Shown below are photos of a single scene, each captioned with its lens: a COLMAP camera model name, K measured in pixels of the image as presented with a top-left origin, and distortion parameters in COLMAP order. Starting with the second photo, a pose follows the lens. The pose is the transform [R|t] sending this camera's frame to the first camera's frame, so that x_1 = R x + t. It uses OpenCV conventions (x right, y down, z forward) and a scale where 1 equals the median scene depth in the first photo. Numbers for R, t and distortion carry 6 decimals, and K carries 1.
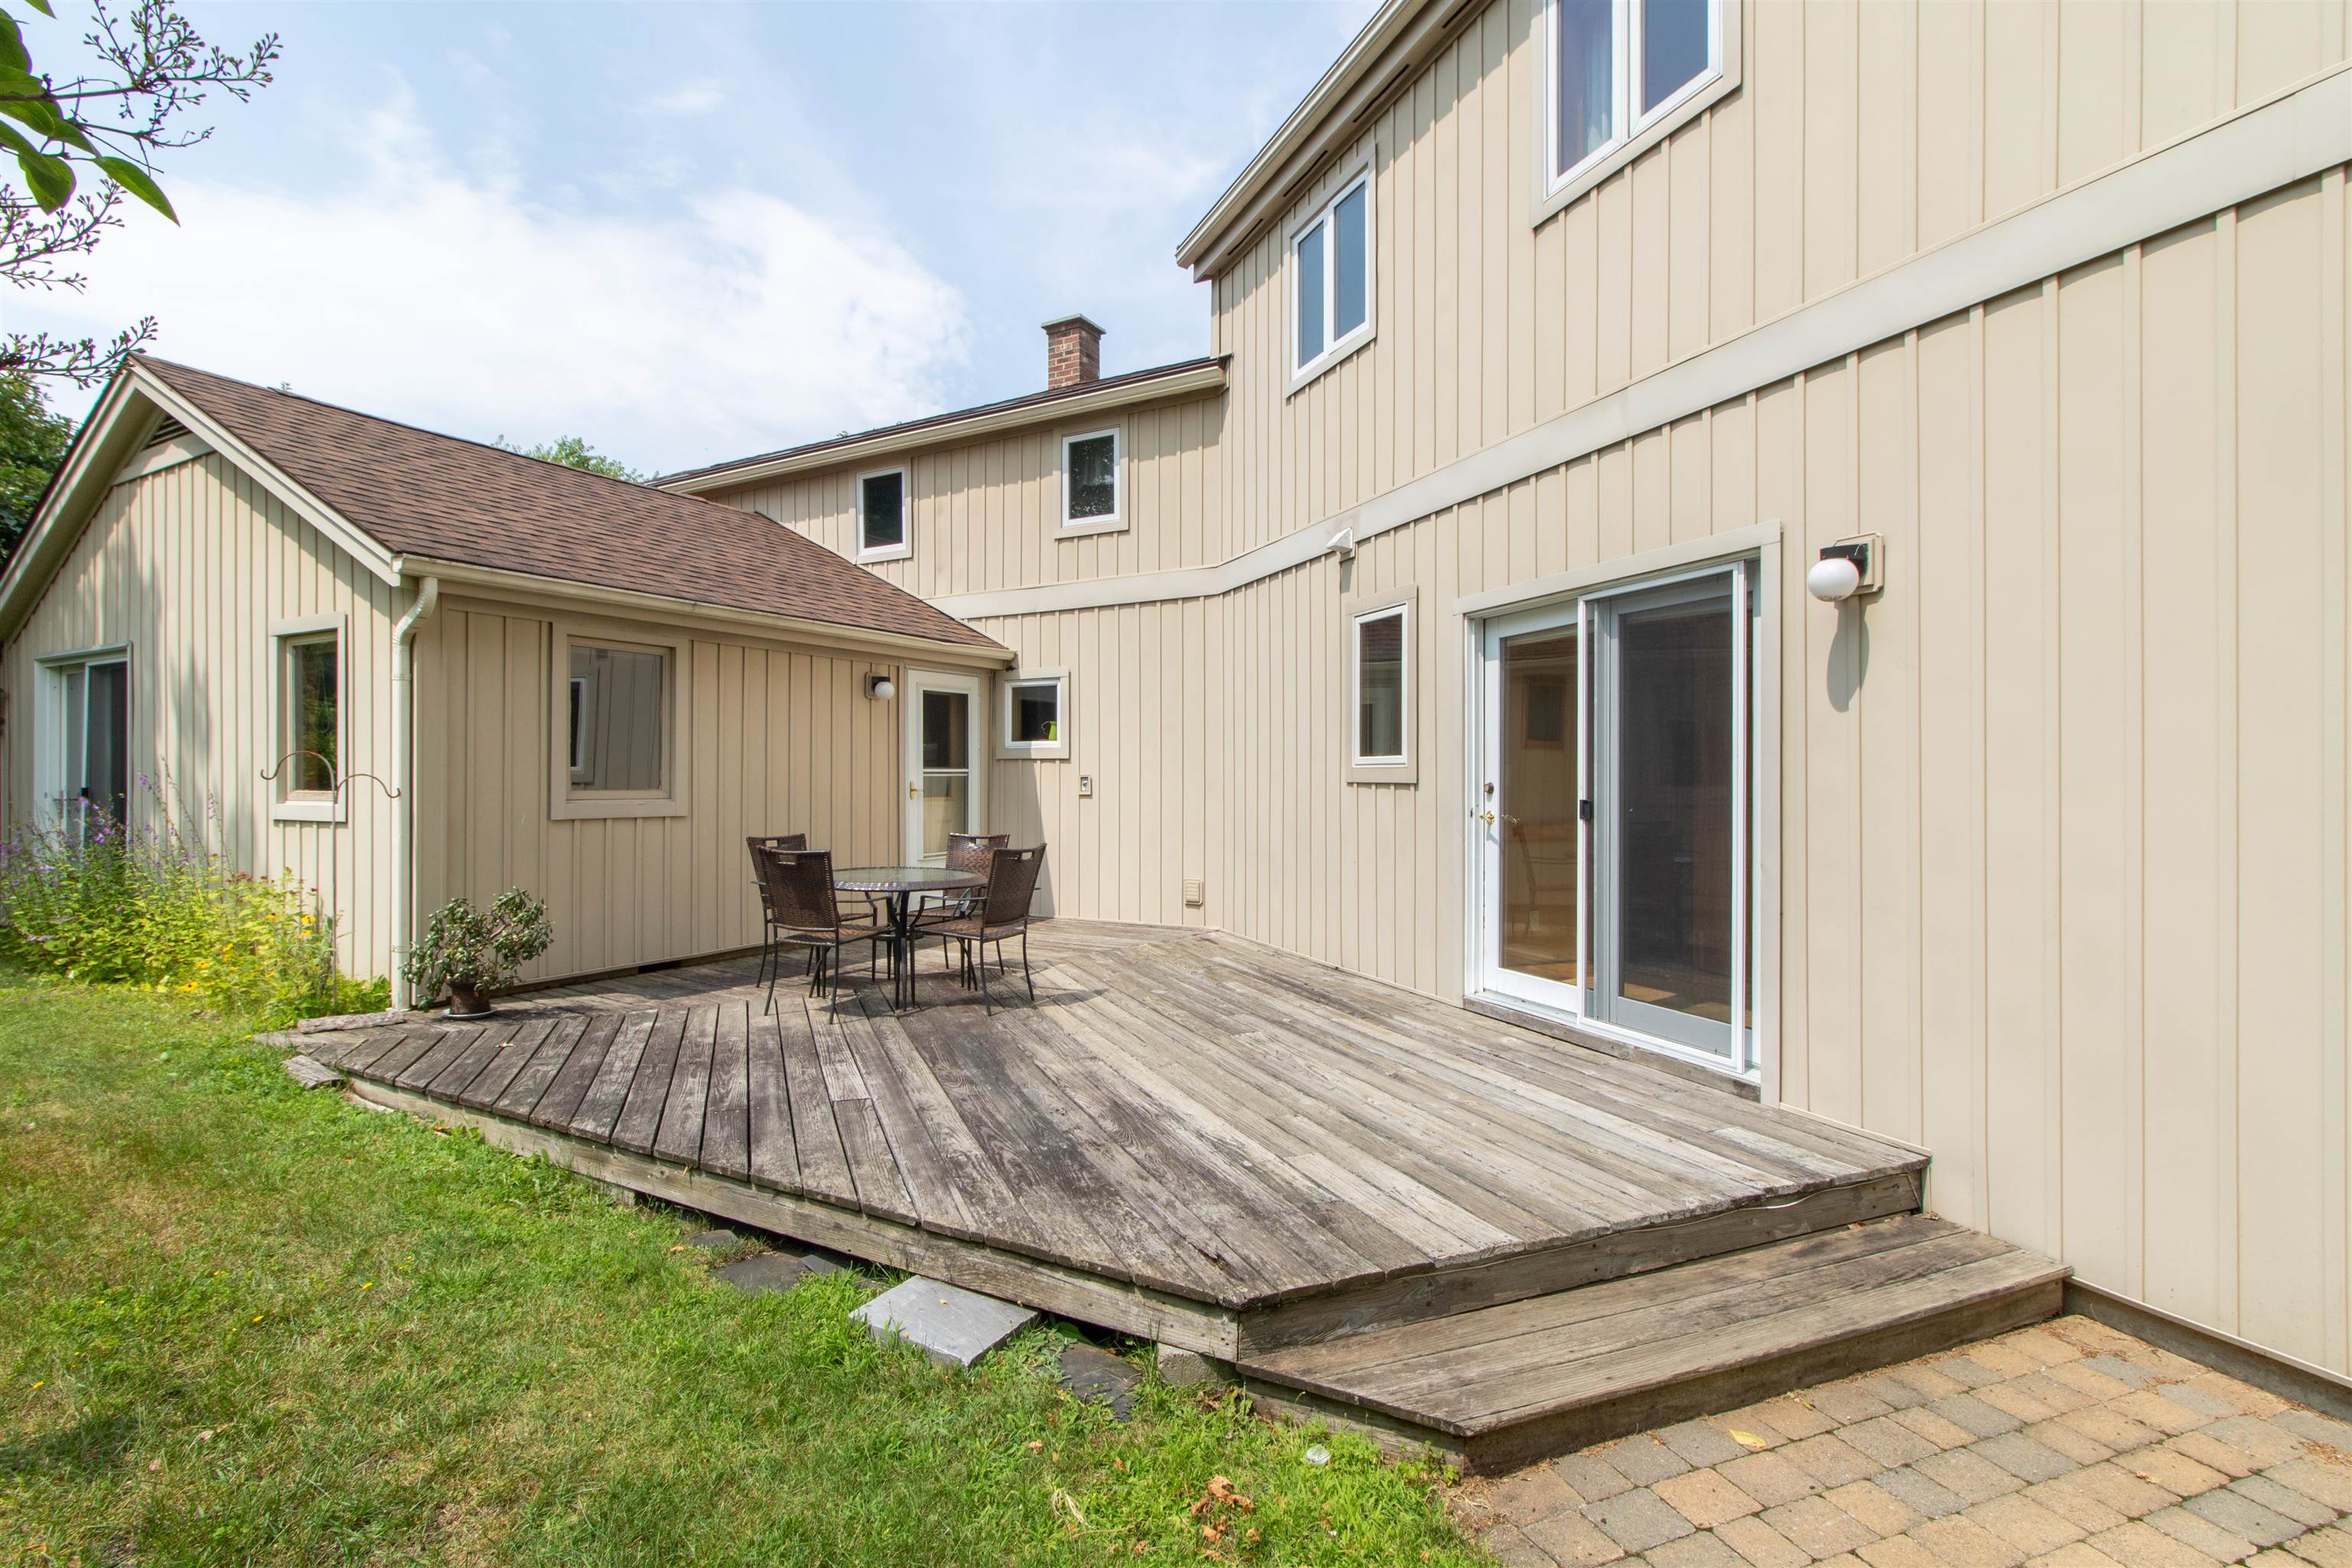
lens RADIAL K [[1092.7, 0, 1172.8], [0, 1092.7, 780.9], [0, 0, 1]] dist [-0.000877, -0.000161]
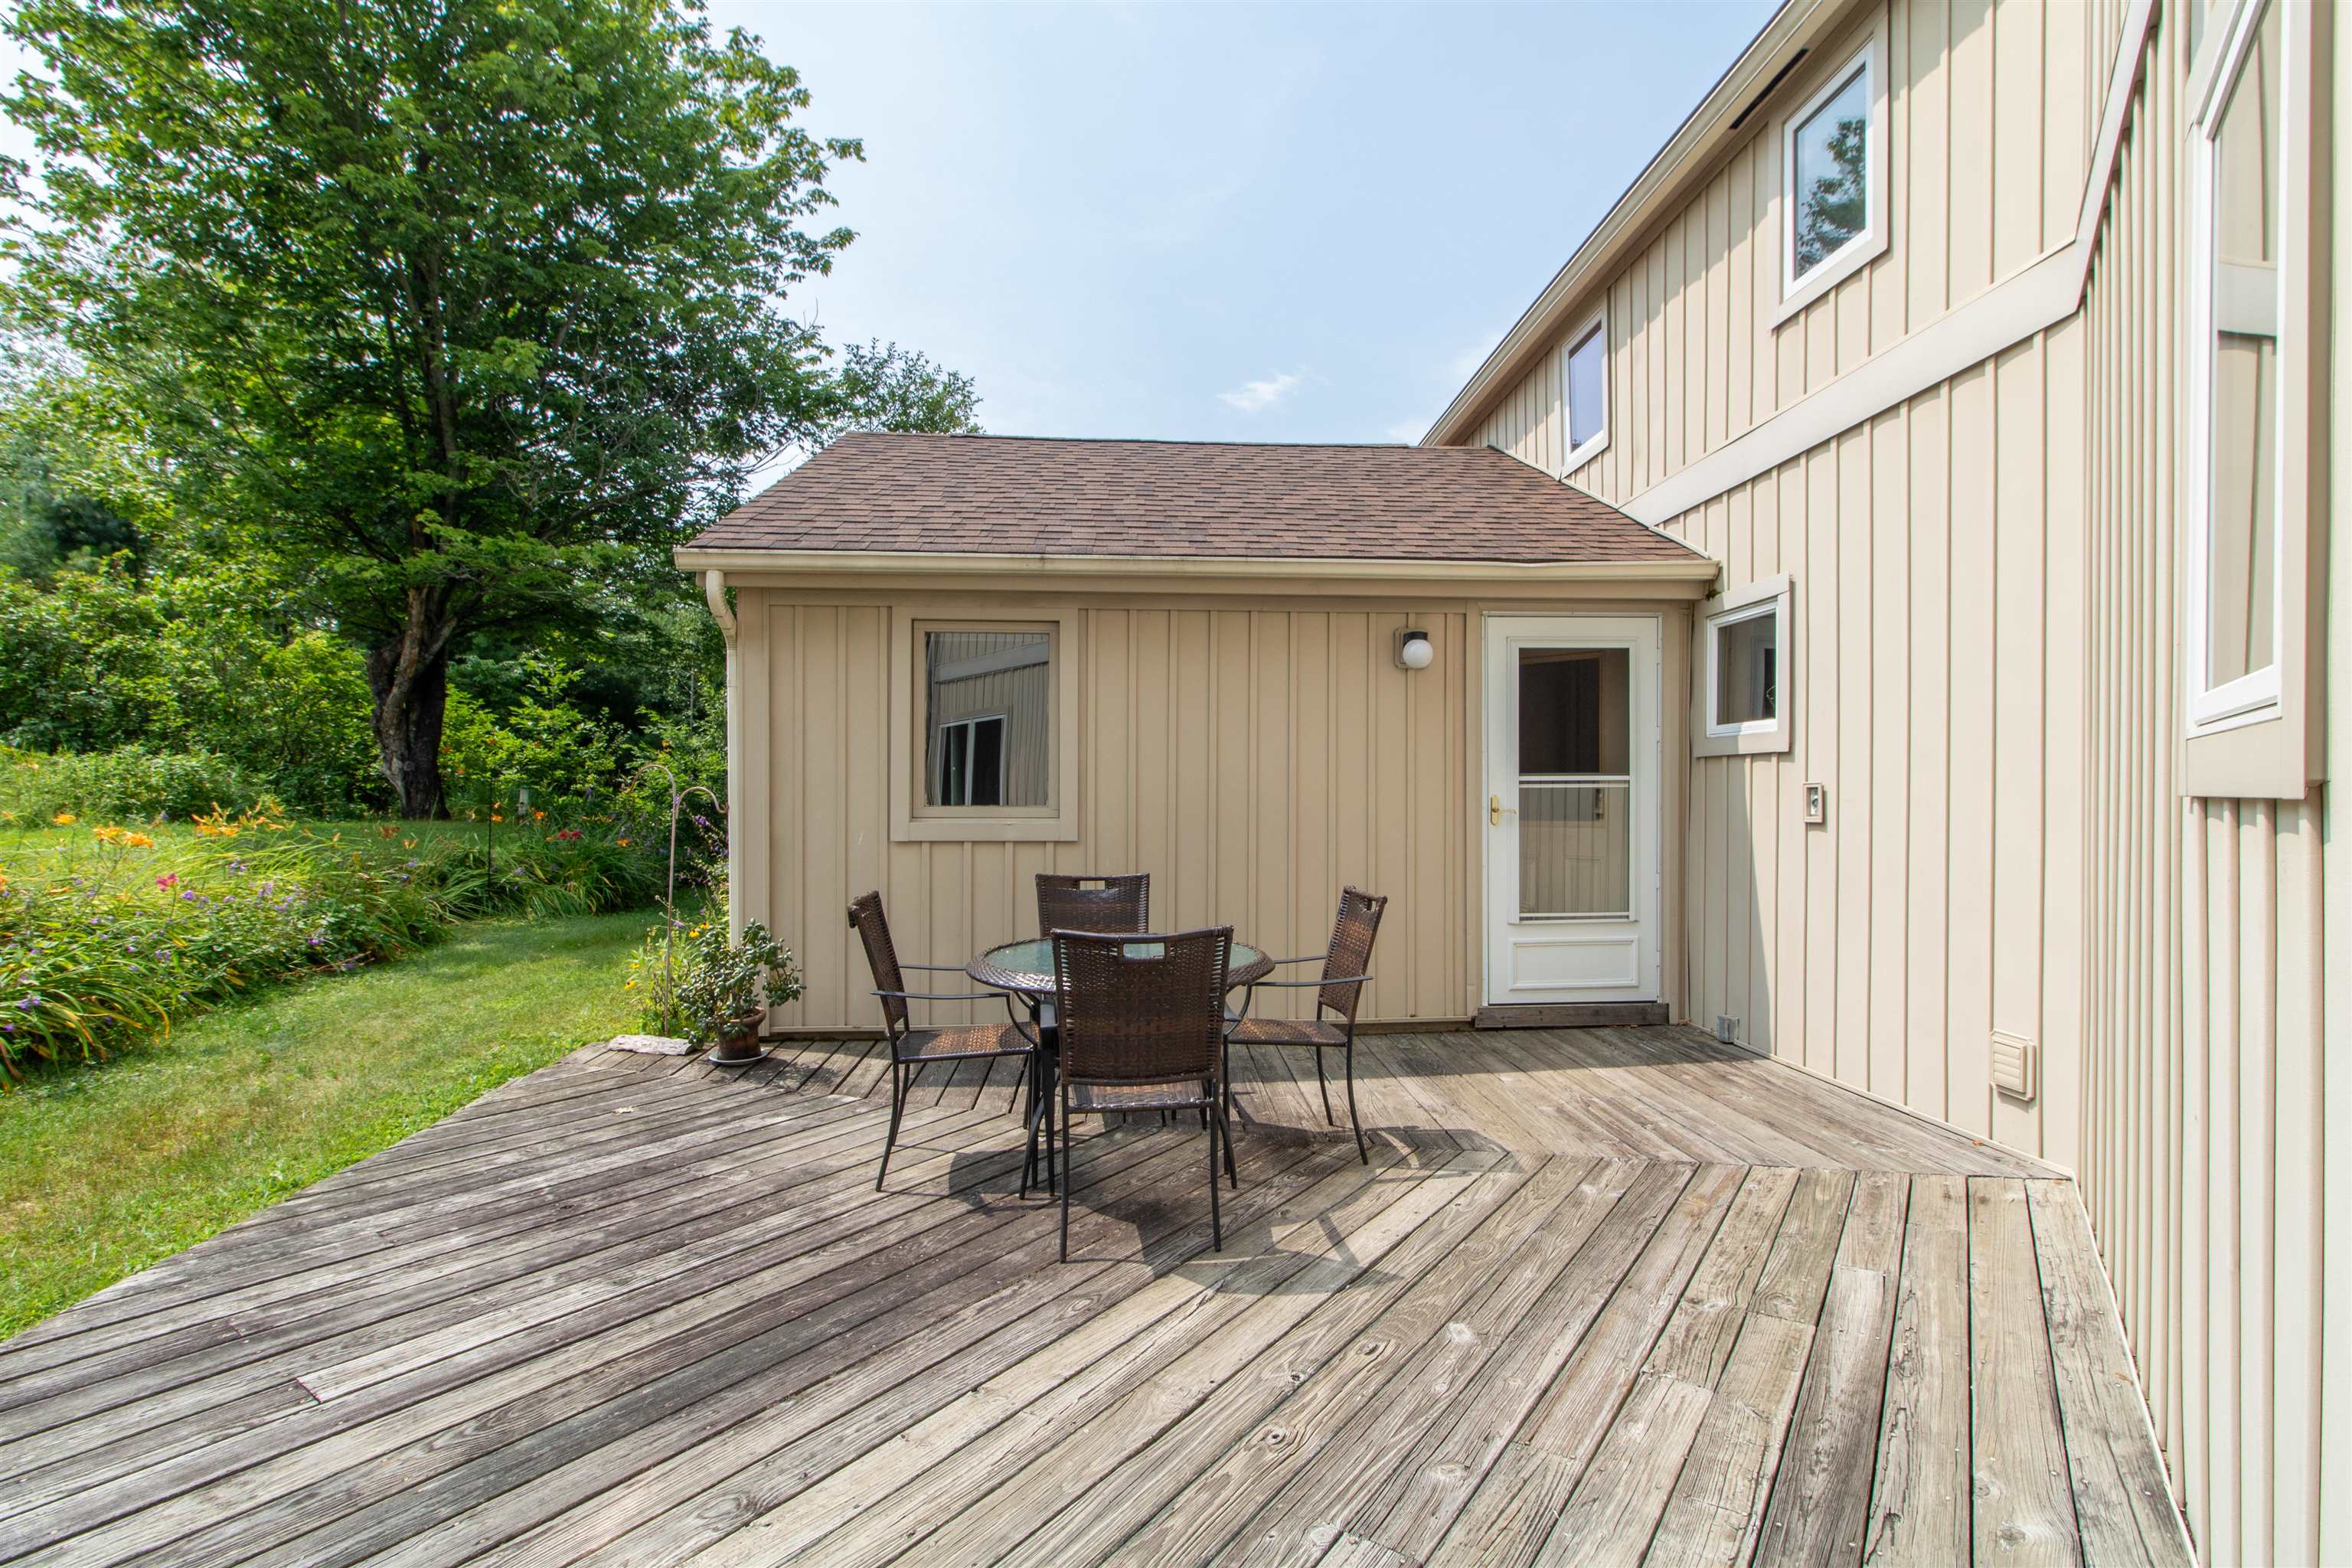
lens RADIAL K [[1092.7, 0, 1178.4], [0, 1092.7, 805.7], [0, 0, 1]] dist [-0.000877, -0.000161]
pose [[0.553570, 0.007106, -0.832772, 0.180494], [-0.001102, 0.999969, 0.007800, 0.001305], [0.832802, -0.003401, 0.553561, 0.502769]]
